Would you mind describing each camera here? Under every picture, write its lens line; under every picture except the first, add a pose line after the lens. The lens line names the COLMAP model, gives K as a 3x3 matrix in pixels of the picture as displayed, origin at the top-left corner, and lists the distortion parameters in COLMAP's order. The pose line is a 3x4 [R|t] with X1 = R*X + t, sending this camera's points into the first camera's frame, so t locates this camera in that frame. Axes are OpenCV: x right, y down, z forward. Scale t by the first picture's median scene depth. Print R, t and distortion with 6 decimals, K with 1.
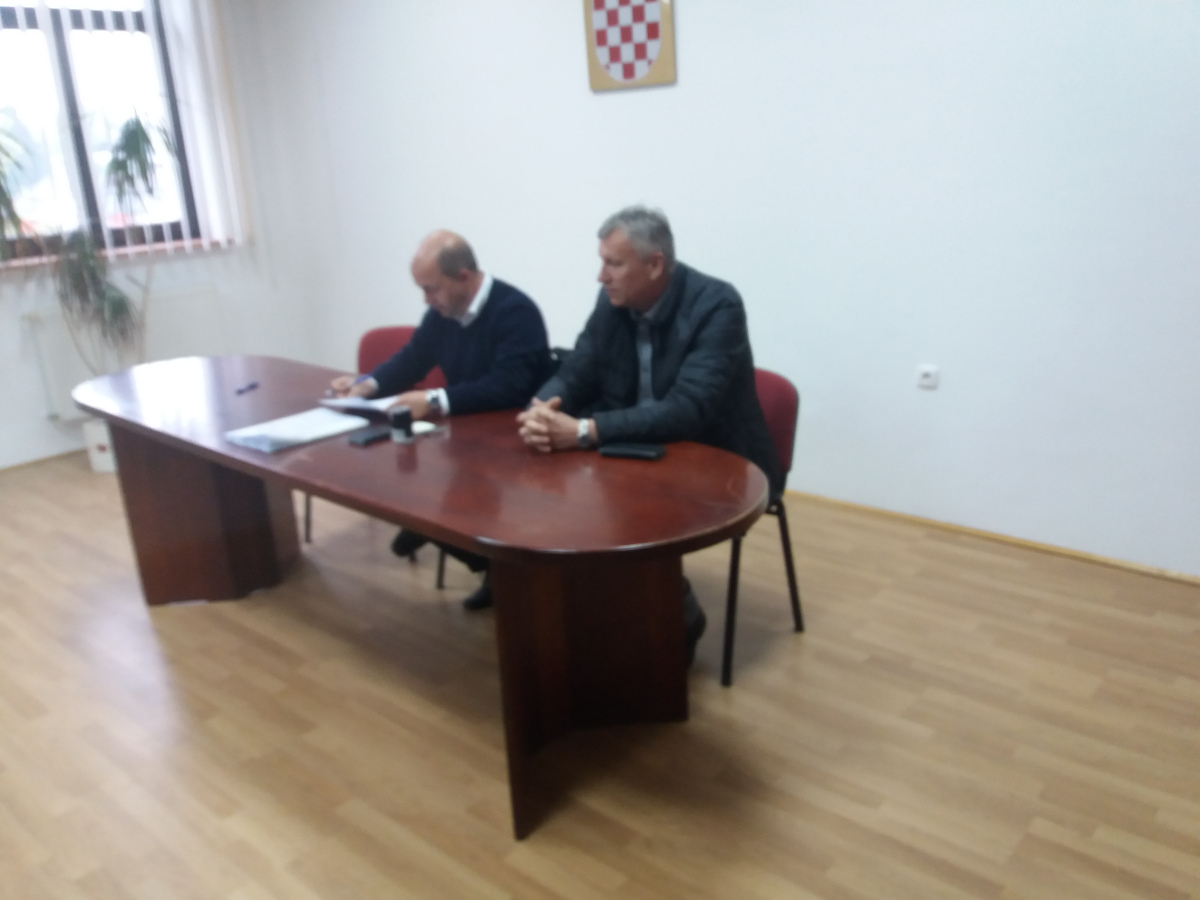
lens RADIAL K [[1007.0, 0, 595.9], [0, 1007.0, 445.6], [0, 0, 1]] dist [-0.001337, -0.005518]
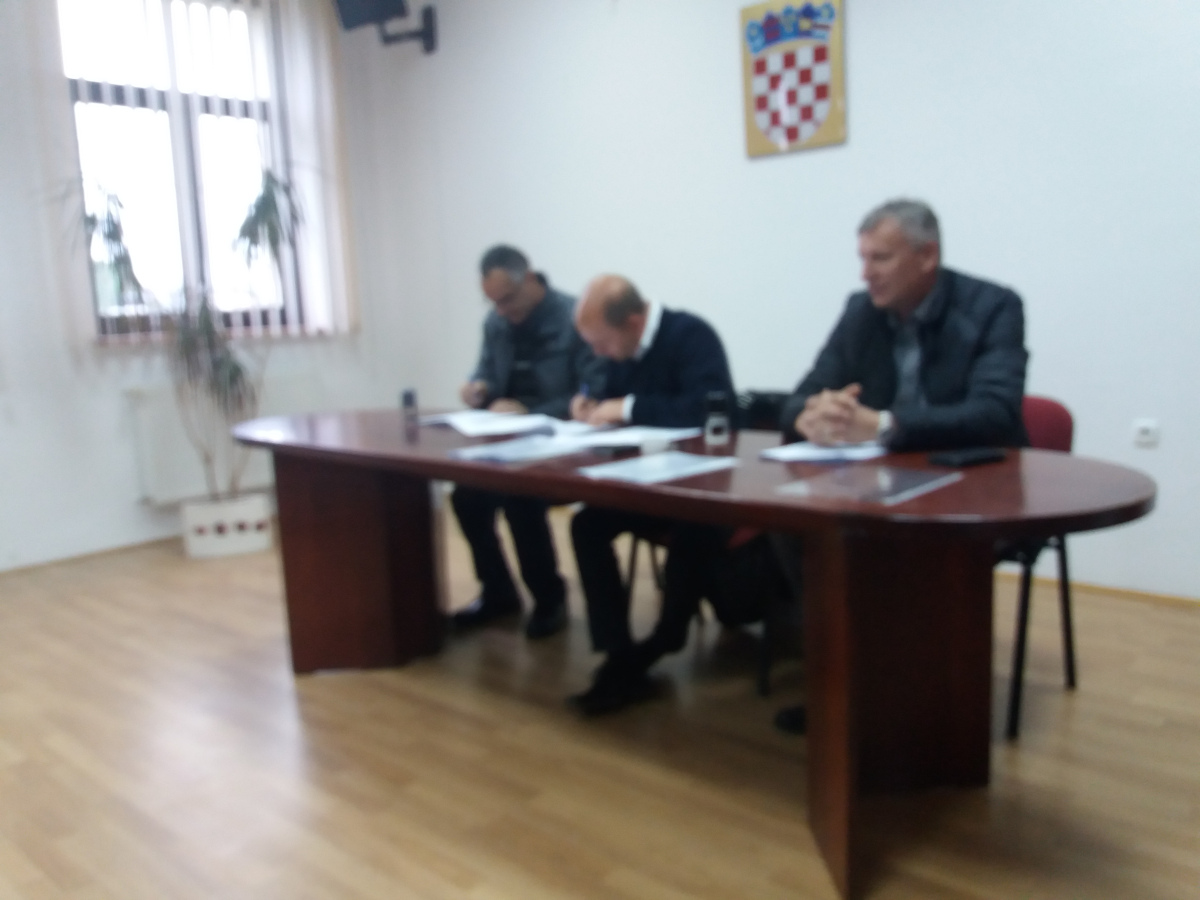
lens RADIAL K [[1016.5, 0, 601.8], [0, 1016.5, 449.7], [0, 0, 1]] dist [-0.032377, -0.002413]
pose [[0.999952, 0.009769, -0.000531, -0.166673], [-0.009736, 0.988411, -0.151488, 0.090051], [-0.000955, 0.151486, 0.988459, 0.089057]]
